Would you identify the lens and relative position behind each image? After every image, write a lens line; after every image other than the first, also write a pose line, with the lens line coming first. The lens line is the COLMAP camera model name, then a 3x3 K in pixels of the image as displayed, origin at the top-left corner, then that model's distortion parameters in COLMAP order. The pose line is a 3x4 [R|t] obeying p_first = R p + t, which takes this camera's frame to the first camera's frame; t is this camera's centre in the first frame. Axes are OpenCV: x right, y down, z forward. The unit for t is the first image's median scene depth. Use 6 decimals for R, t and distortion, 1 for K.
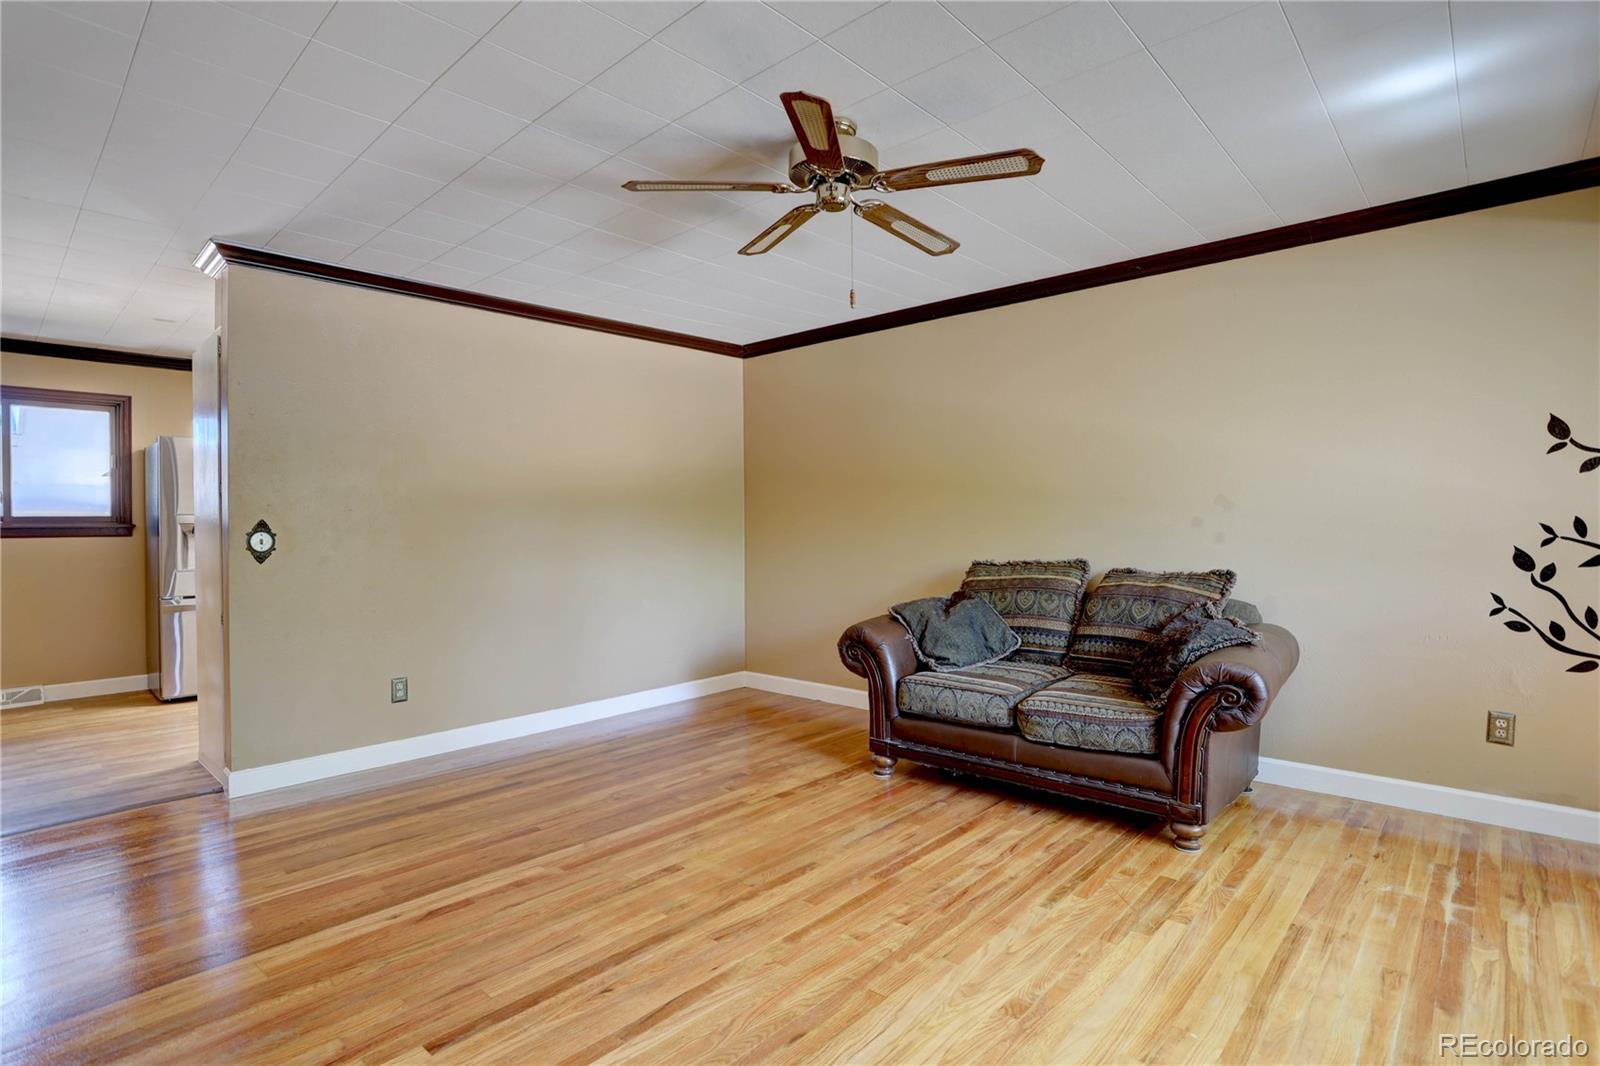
lens RADIAL K [[797.4, 0, 793.7], [0, 797.4, 527.8], [0, 0, 1]] dist [-0.018135, 0.011117]
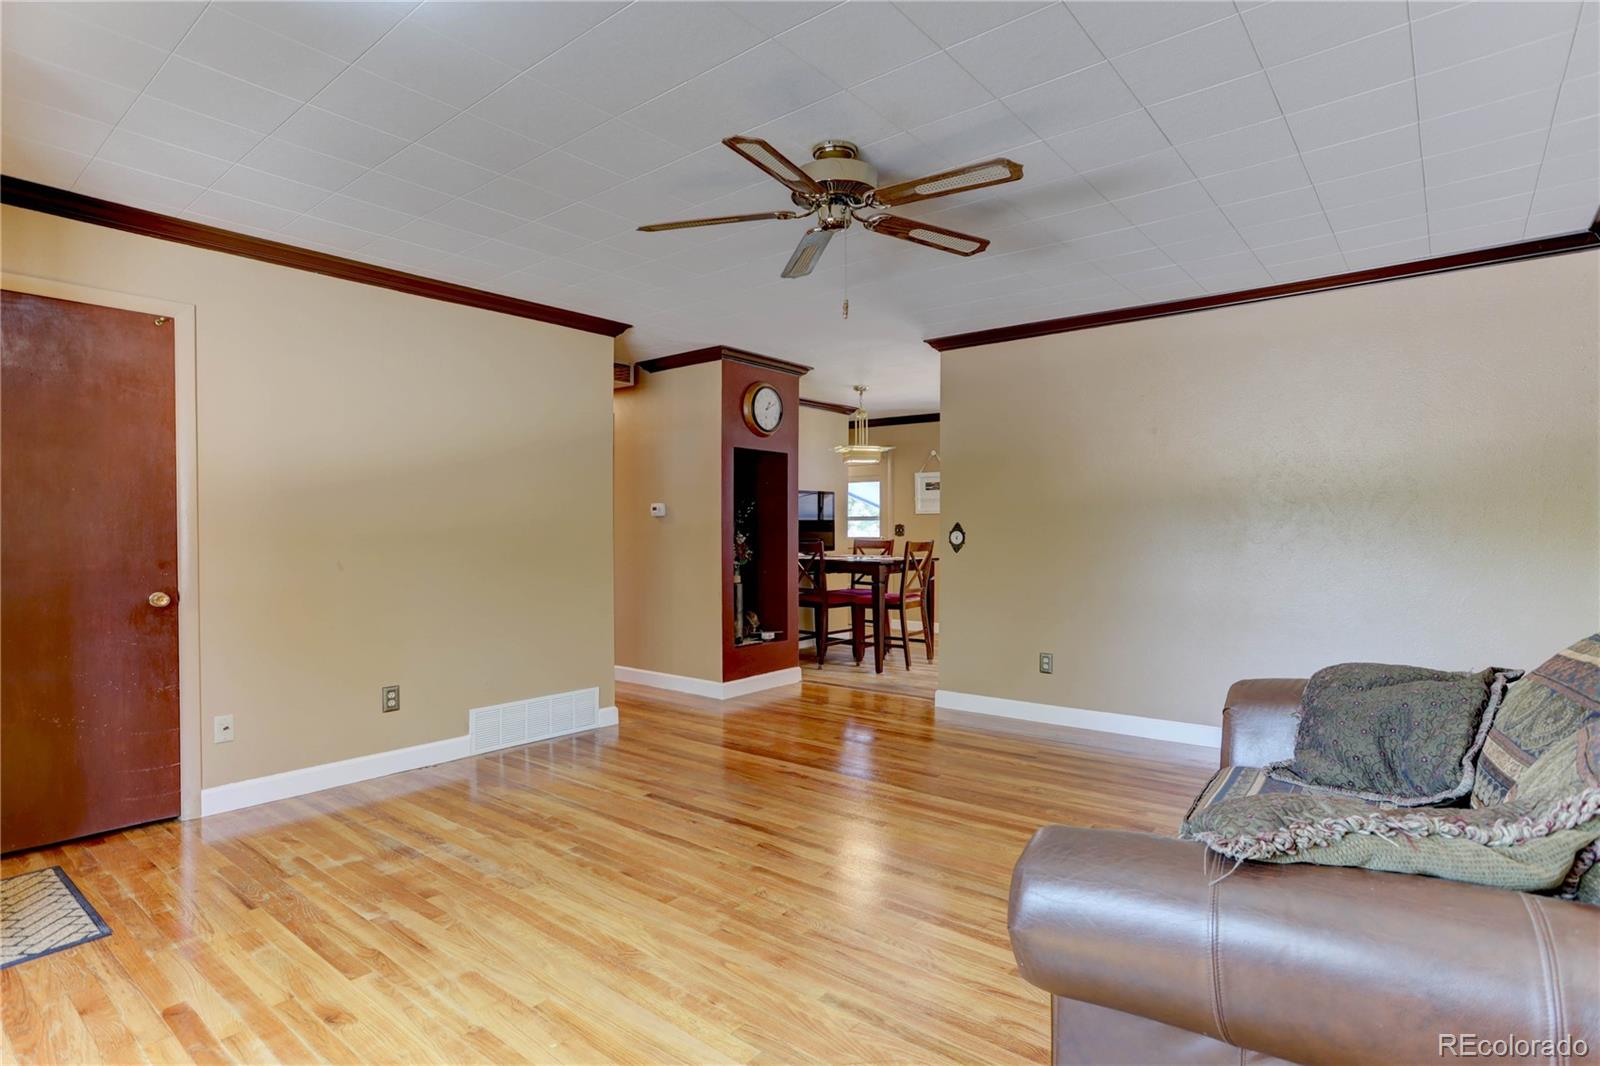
lens RADIAL K [[797.4, 0, 798.2], [0, 797.4, 533.0], [0, 0, 1]] dist [-0.018135, 0.011117]
pose [[0.053941, 0.005591, -0.998528, 1.012996], [0.009168, 0.999939, 0.006094, -0.003321], [0.998502, -0.009483, 0.053887, 0.835528]]
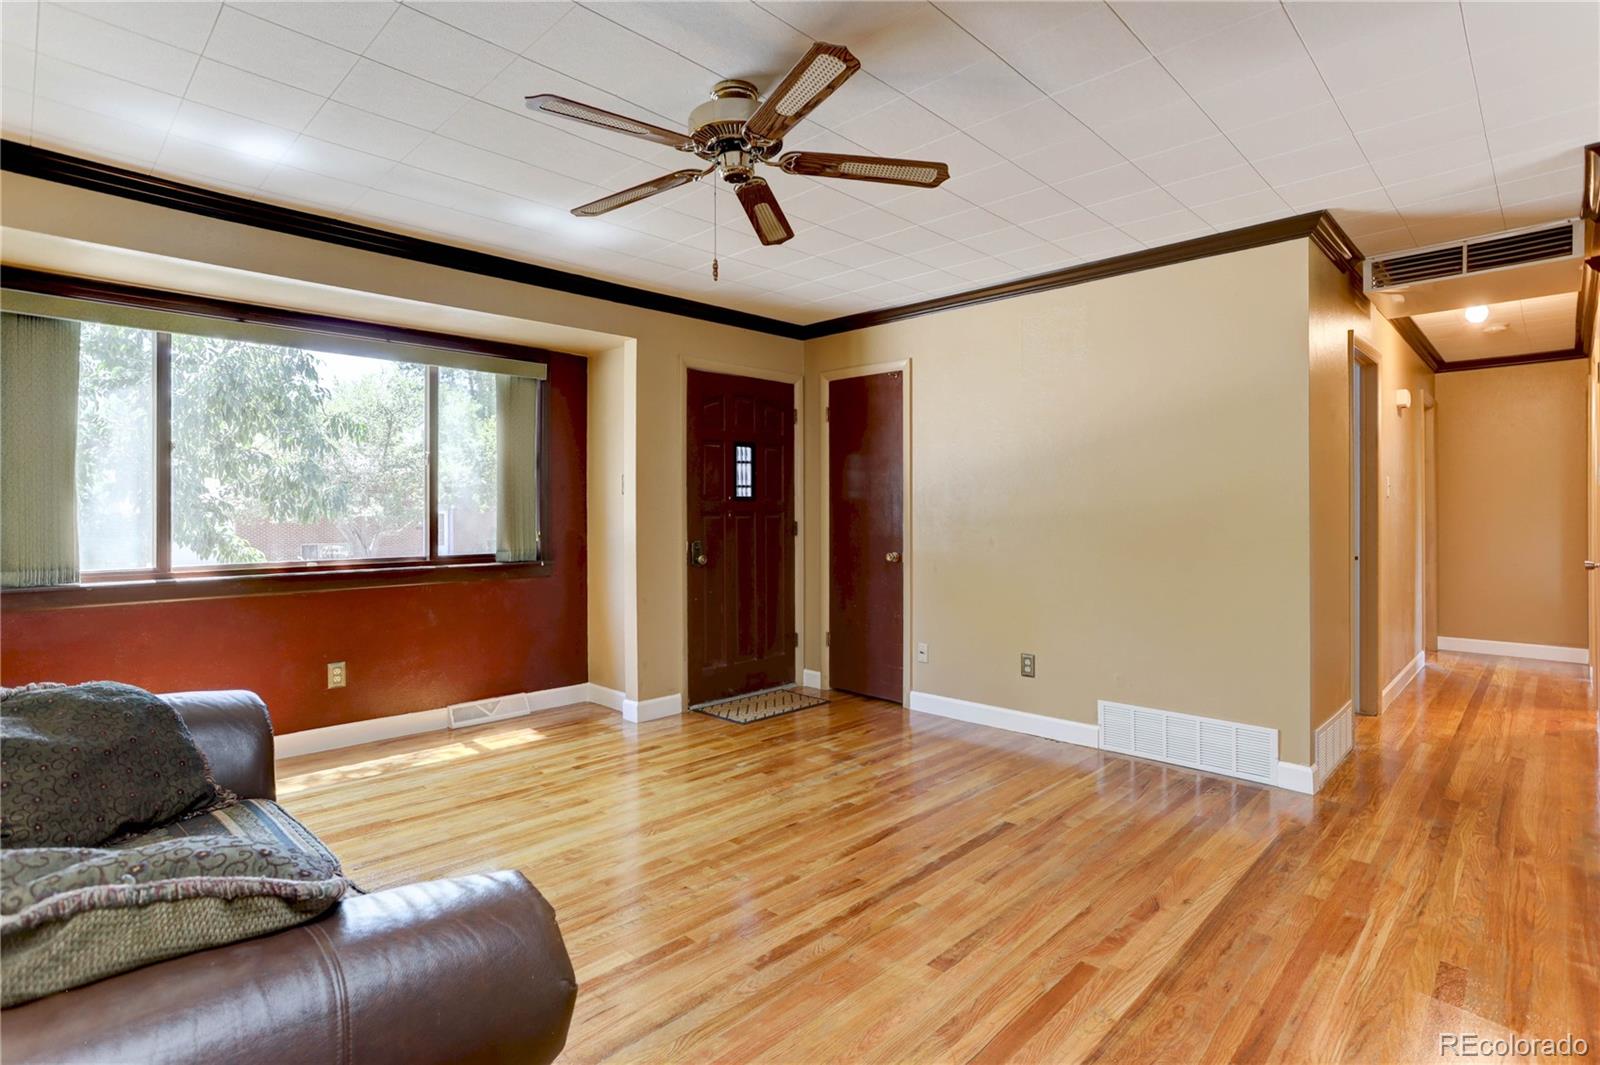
lens RADIAL K [[797.4, 0, 776.7], [0, 797.4, 510.2], [0, 0, 1]] dist [-0.018135, 0.011117]
pose [[-0.998667, 0.010471, 0.050549, -0.036382], [0.009849, 0.999873, -0.012549, 0.002142], [-0.050674, -0.012034, -0.998643, 1.792764]]
